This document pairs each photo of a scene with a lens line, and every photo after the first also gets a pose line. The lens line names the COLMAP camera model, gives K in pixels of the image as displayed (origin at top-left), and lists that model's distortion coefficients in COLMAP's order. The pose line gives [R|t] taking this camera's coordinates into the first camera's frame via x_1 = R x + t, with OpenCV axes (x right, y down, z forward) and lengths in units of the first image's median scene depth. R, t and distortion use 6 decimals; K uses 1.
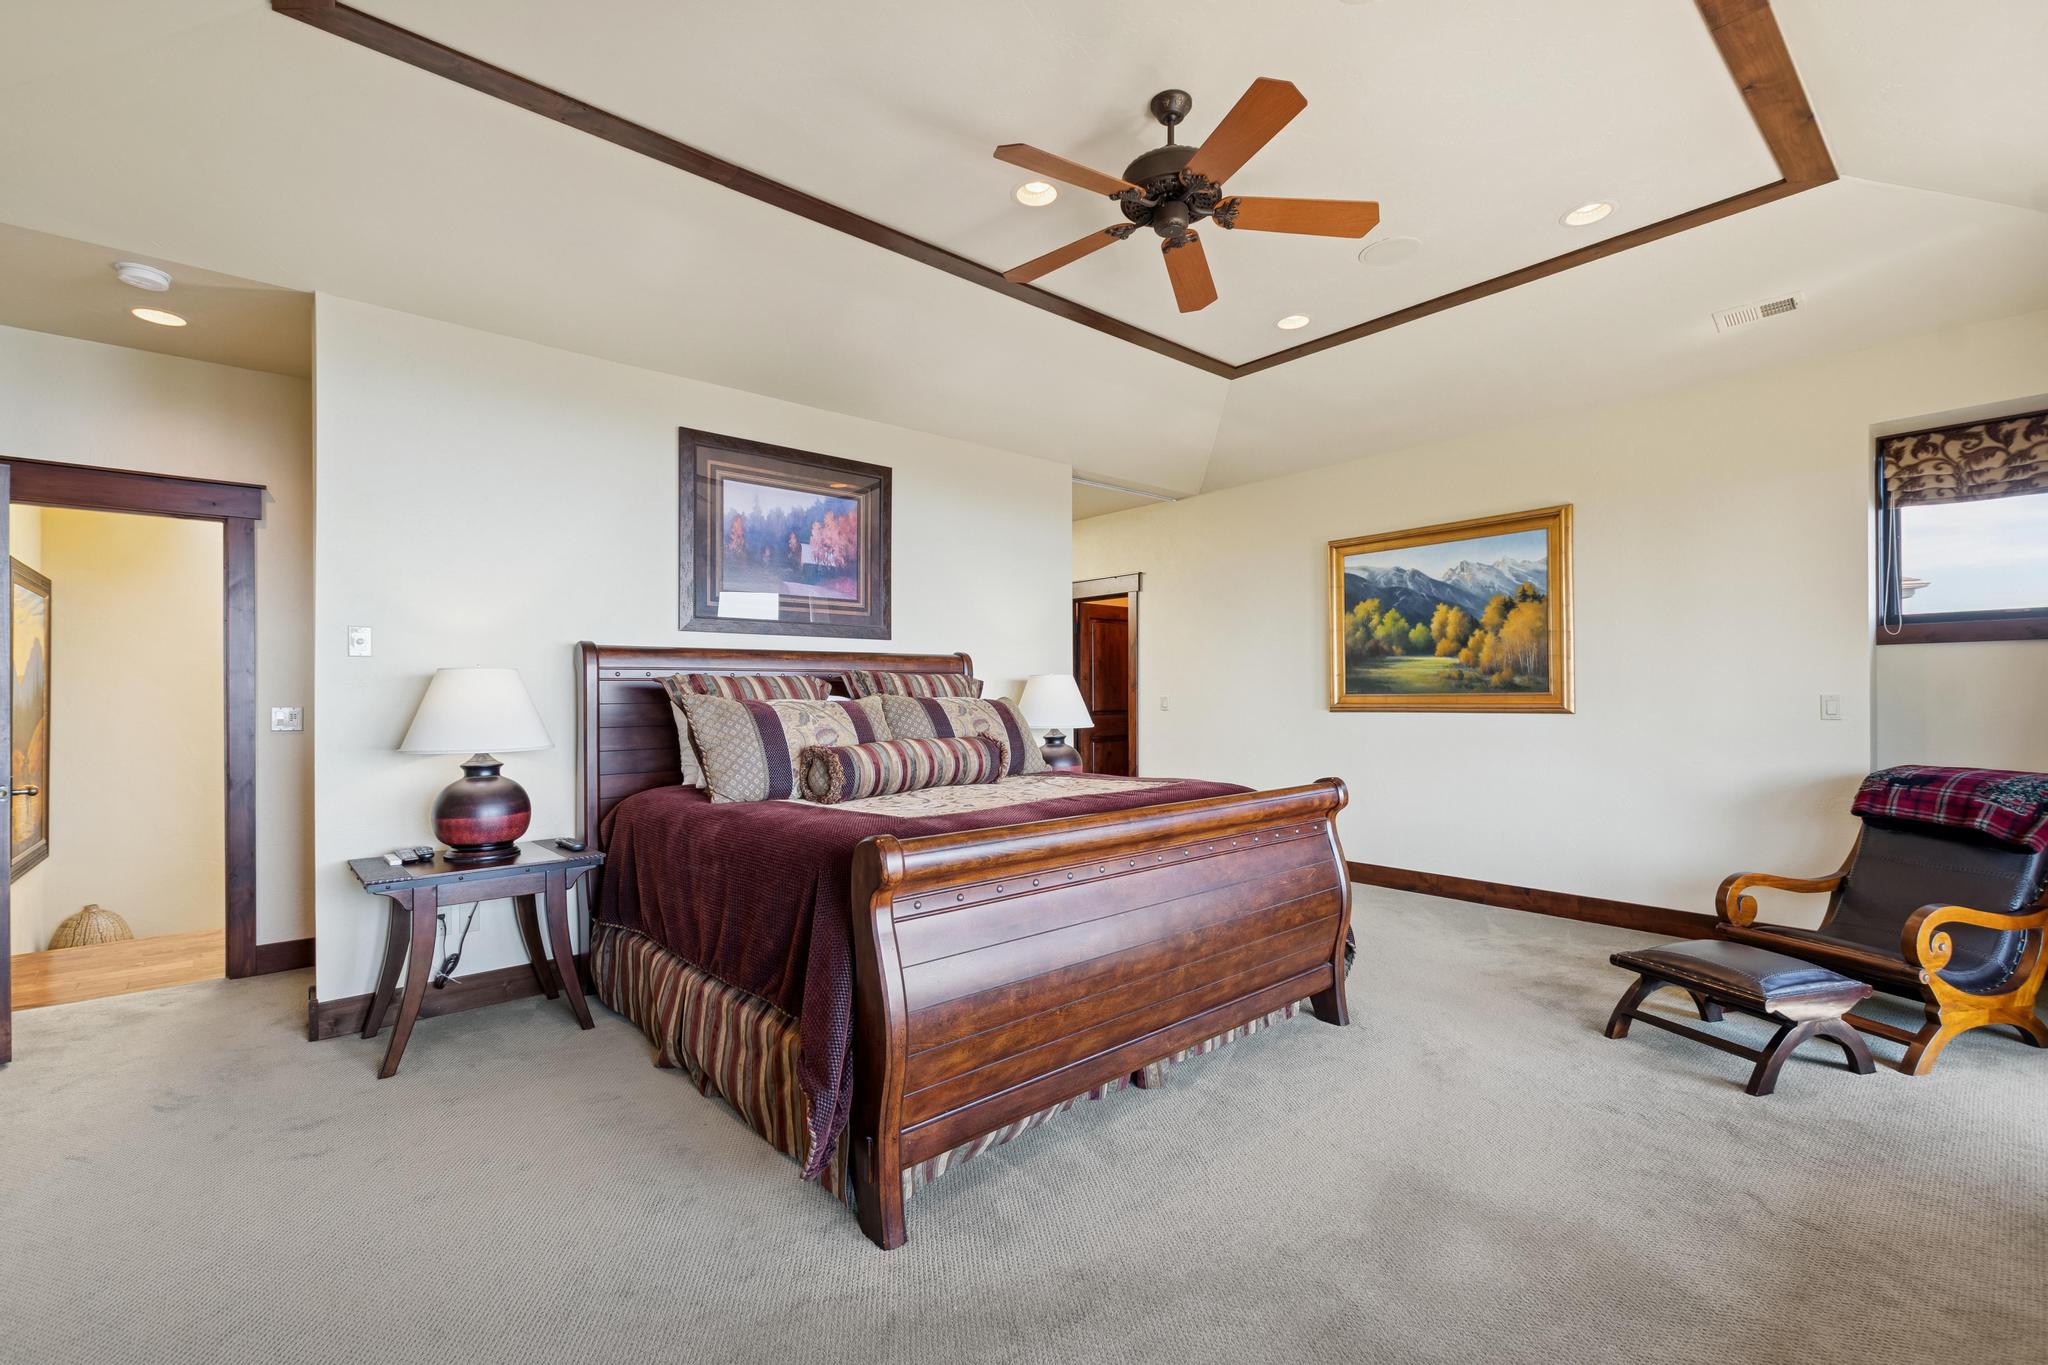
lens RADIAL K [[899.5, 0, 1010.7], [0, 899.5, 699.5], [0, 0, 1]] dist [-0.011413, -0.001234]
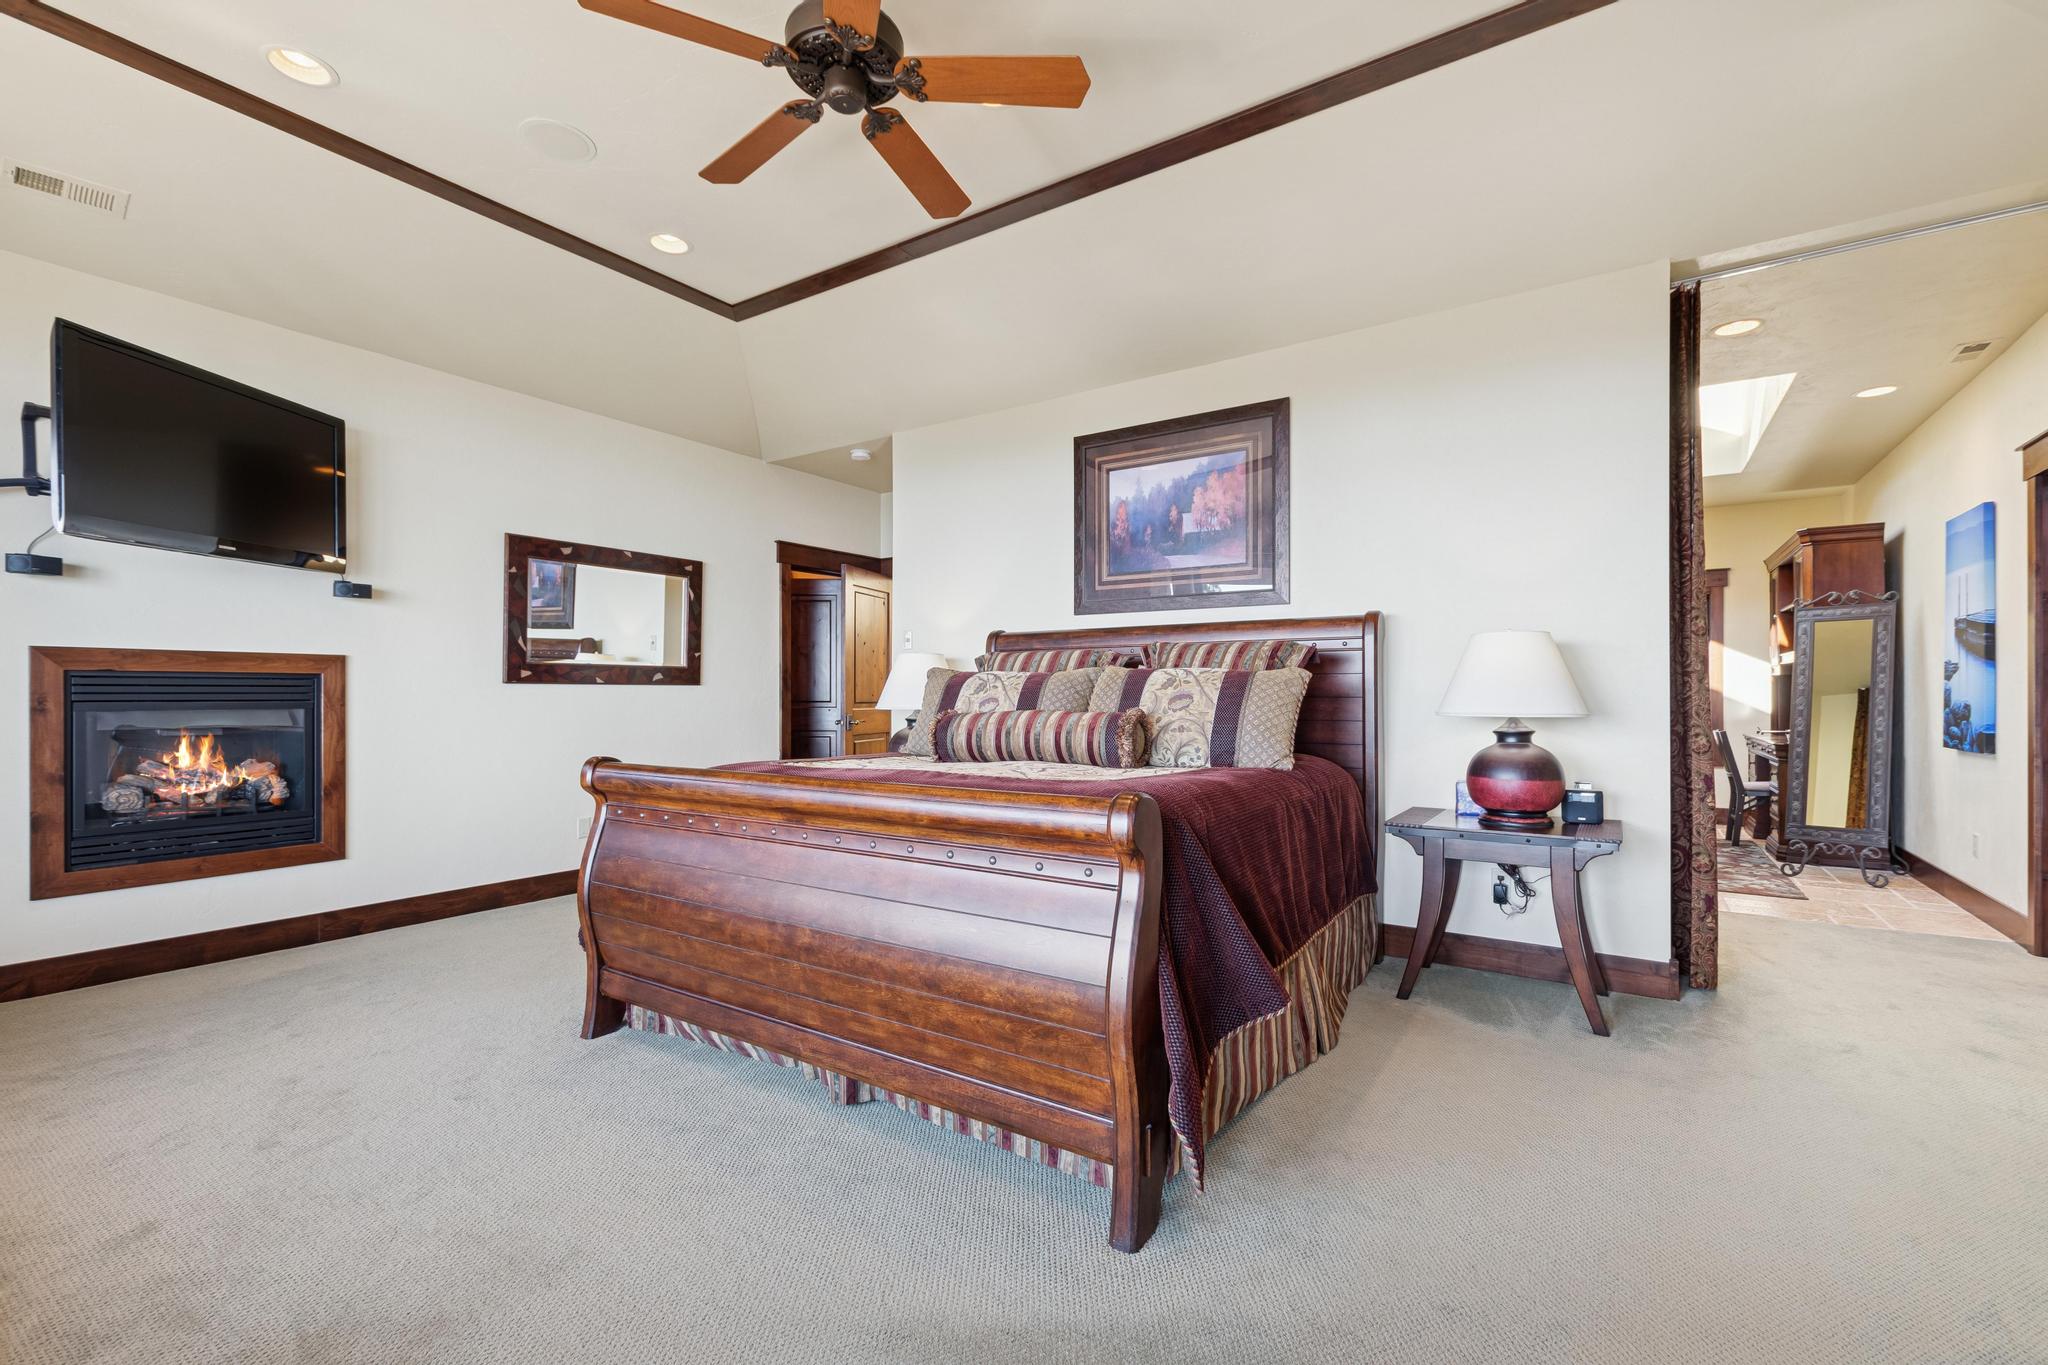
lens RADIAL K [[899.5, 0, 1010.3], [0, 899.5, 681.6], [0, 0, 1]] dist [-0.011413, -0.001234]
pose [[0.244460, 0.008110, -0.969626, 0.649837], [0.013647, 0.999837, 0.011803, -0.005712], [0.969563, -0.016118, 0.244309, 0.564507]]
